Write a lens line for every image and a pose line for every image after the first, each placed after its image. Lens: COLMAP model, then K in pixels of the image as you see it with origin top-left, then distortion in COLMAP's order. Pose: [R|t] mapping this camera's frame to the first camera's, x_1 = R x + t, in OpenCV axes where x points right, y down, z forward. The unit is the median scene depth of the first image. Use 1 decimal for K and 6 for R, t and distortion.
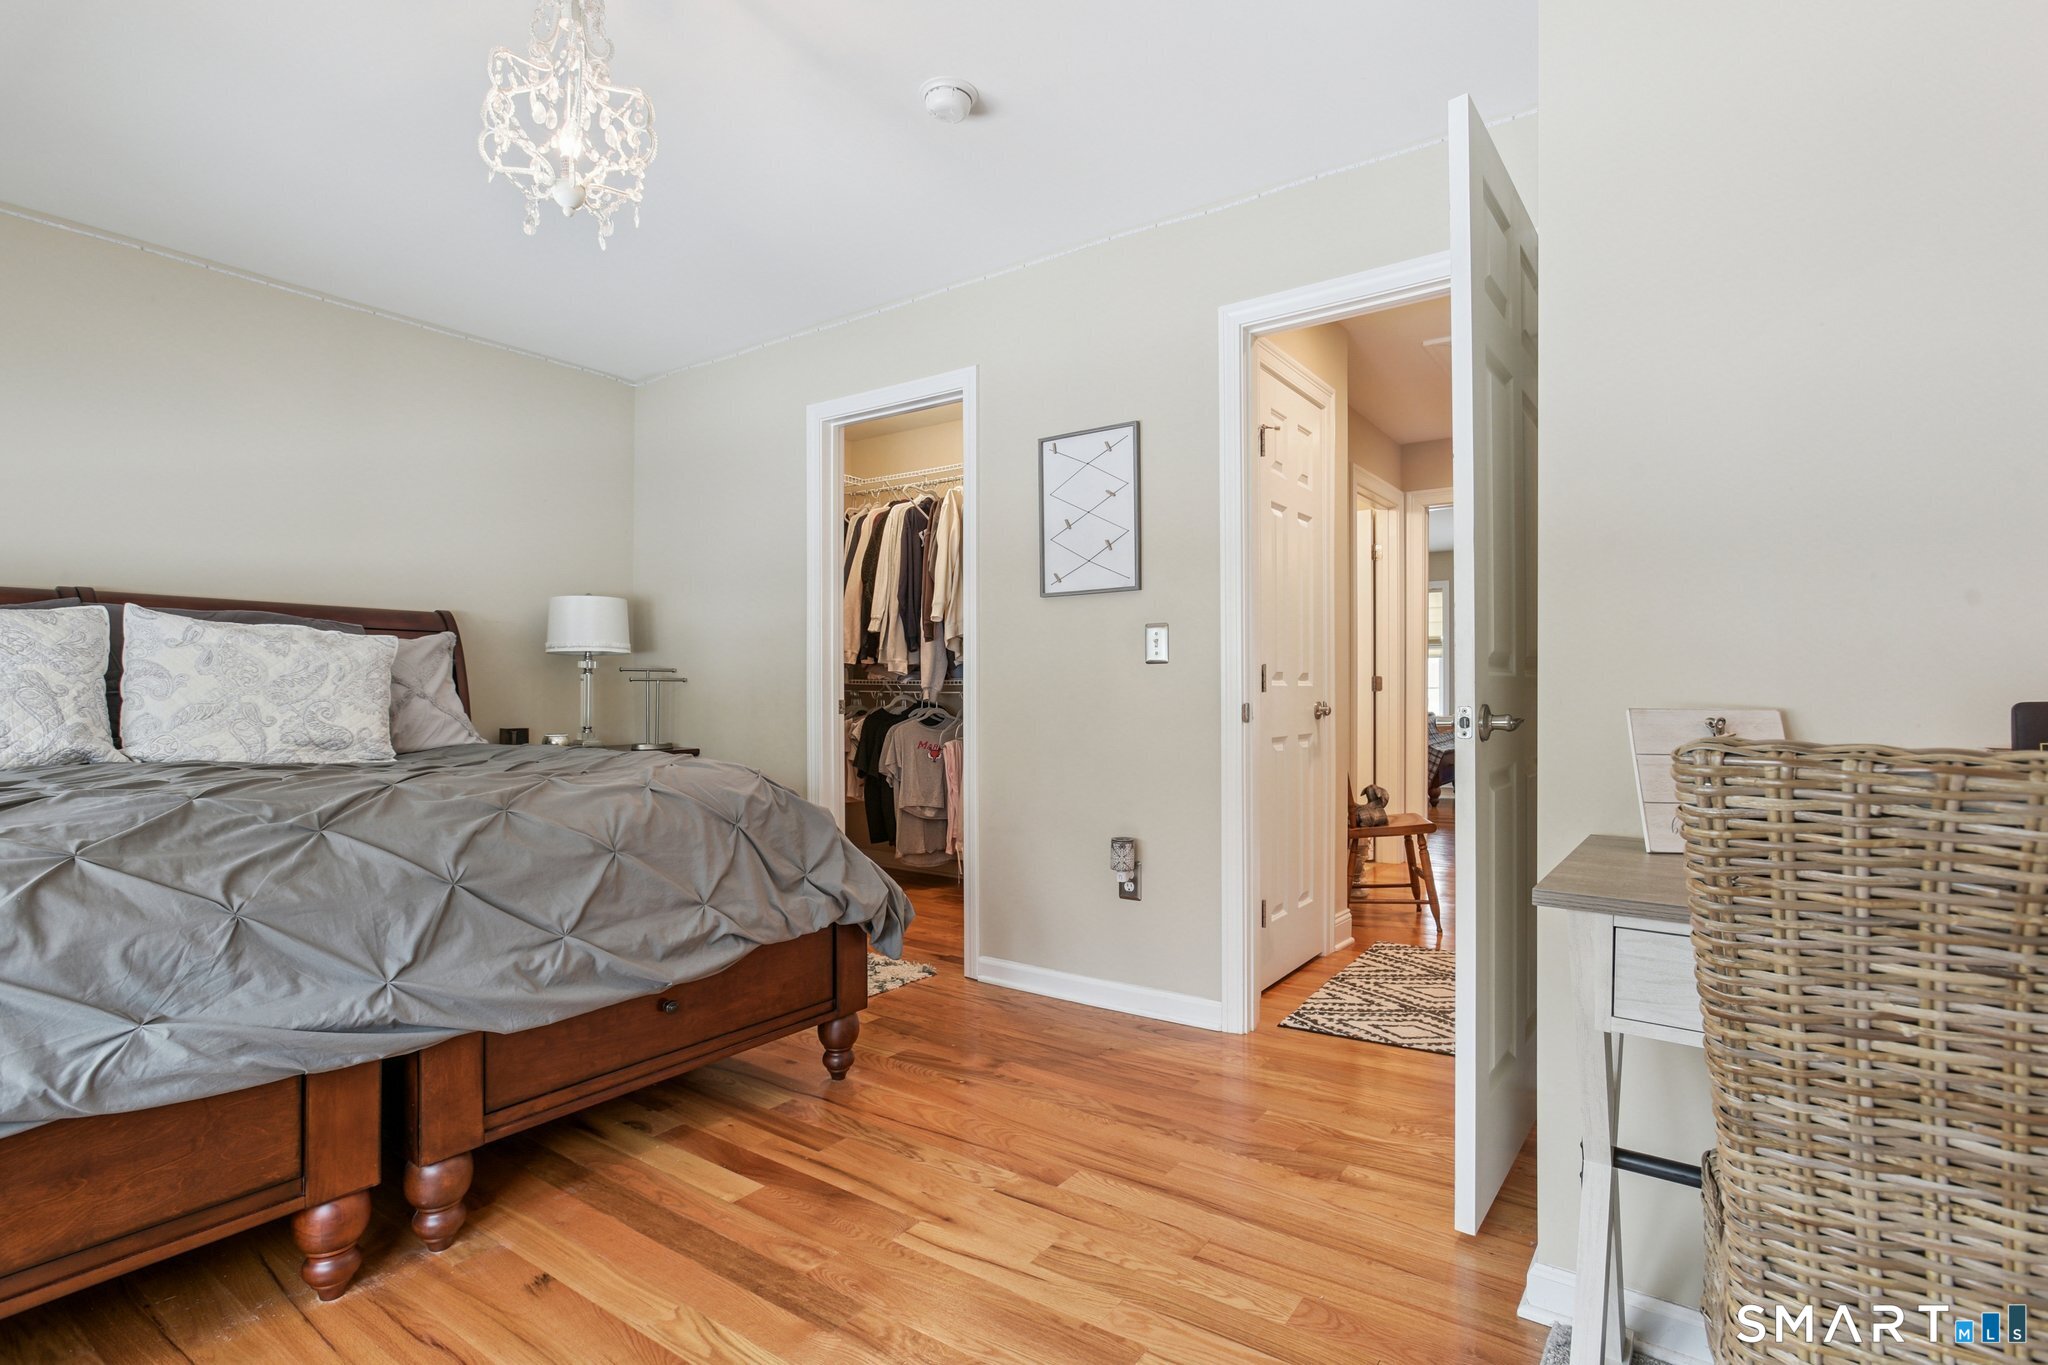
lens RADIAL K [[985.8, 0, 1013.4], [0, 985.8, 692.8], [0, 0, 1]] dist [-0.020723, 0.009094]
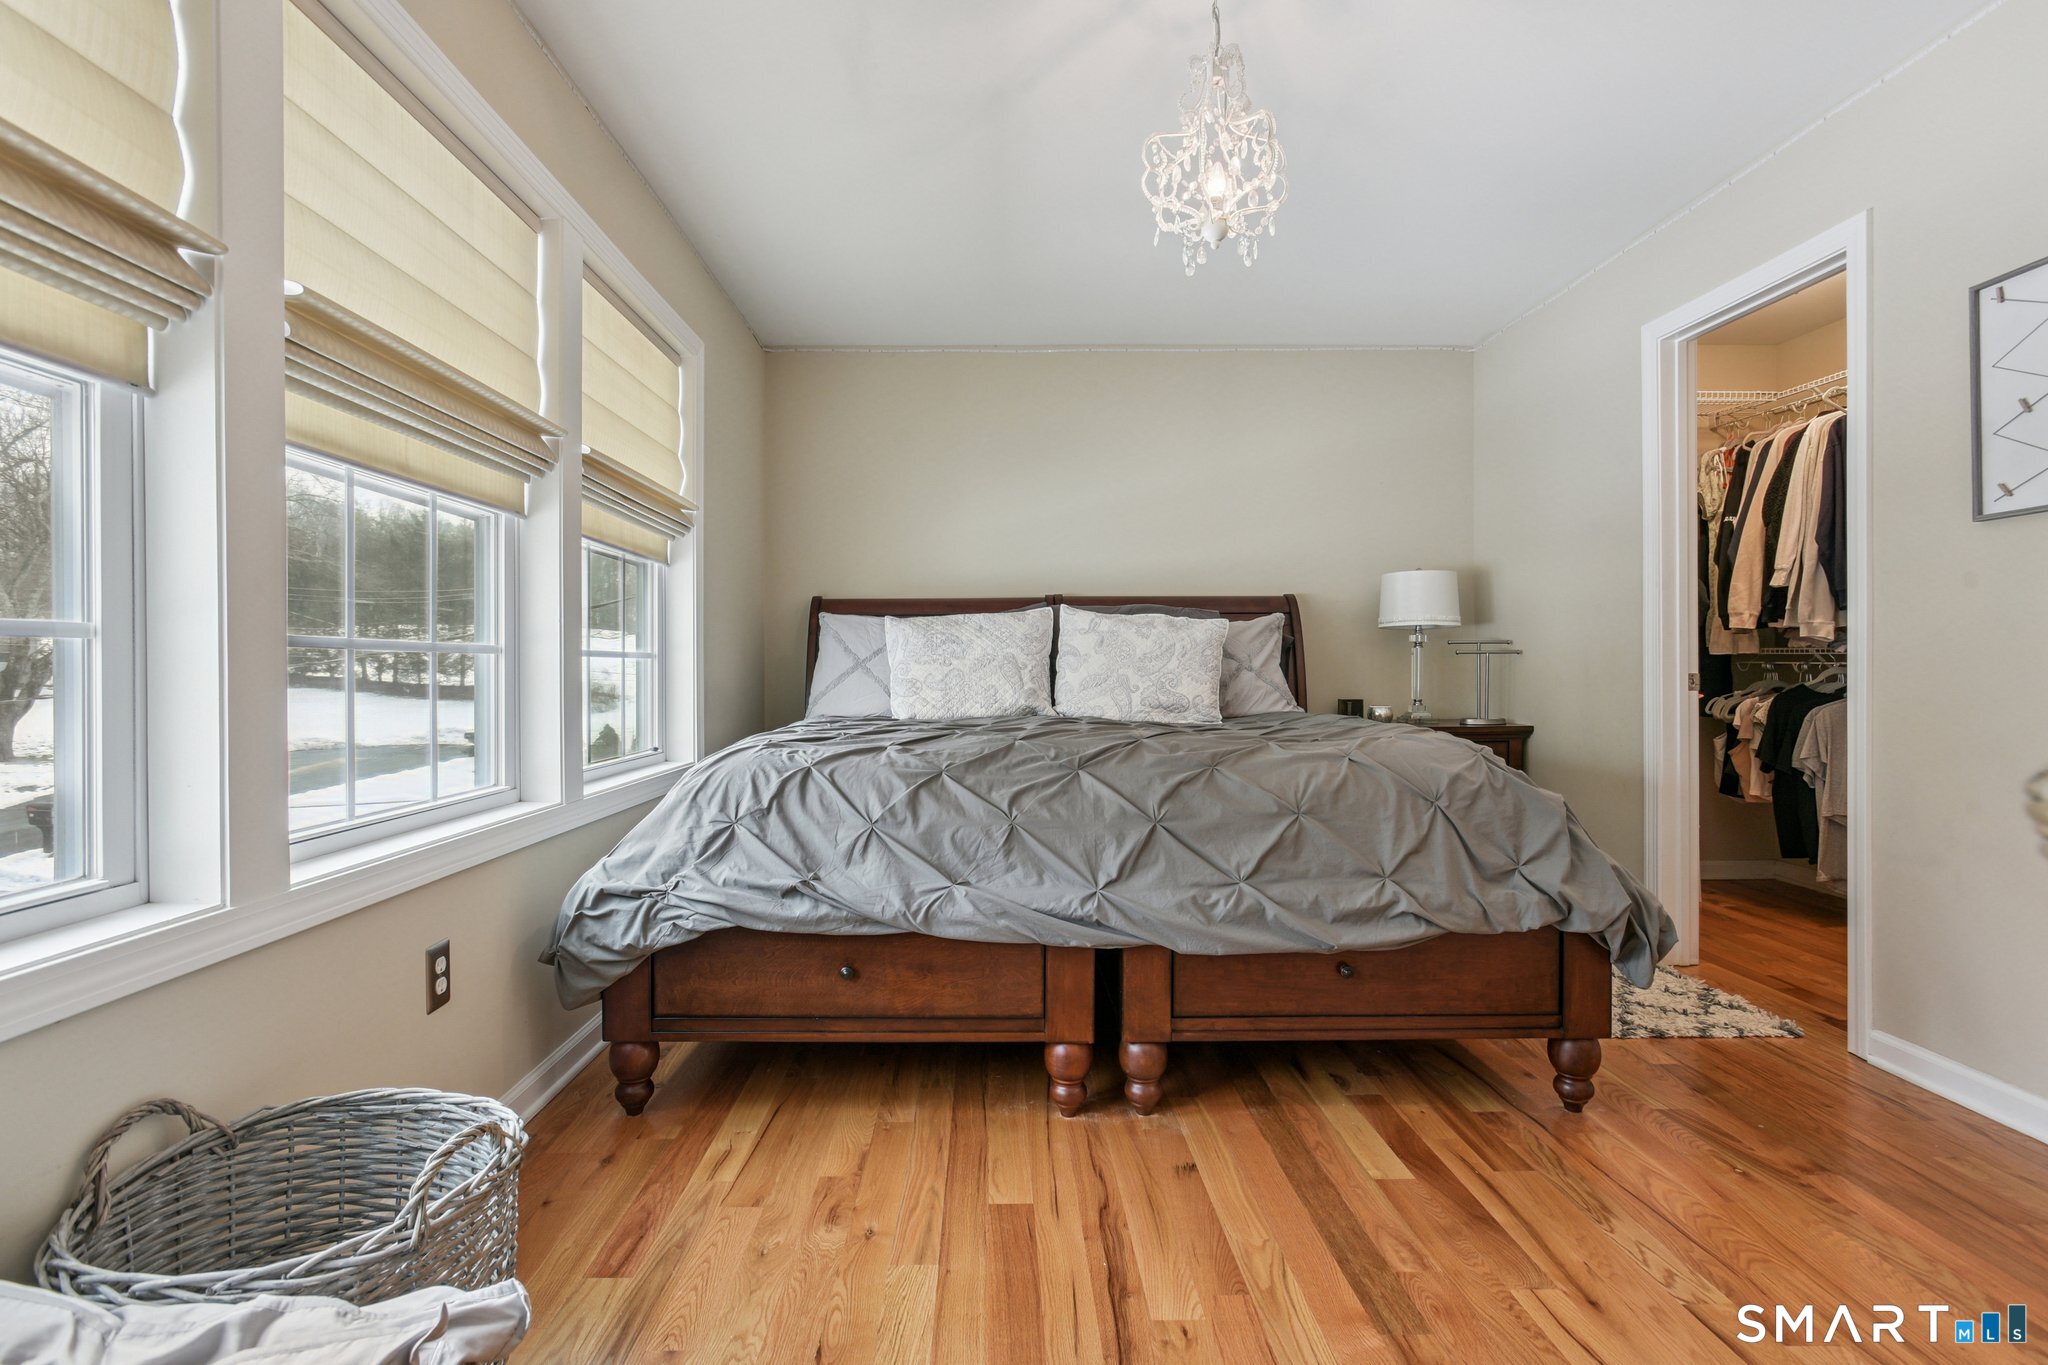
lens RADIAL K [[985.8, 0, 1002.4], [0, 985.8, 670.2], [0, 0, 1]] dist [-0.020723, 0.009094]
pose [[0.585798, -0.000314, -0.810457, 0.240740], [0.003819, 0.999990, 0.002373, 0.000608], [0.810448, -0.004486, 0.585793, 0.093441]]
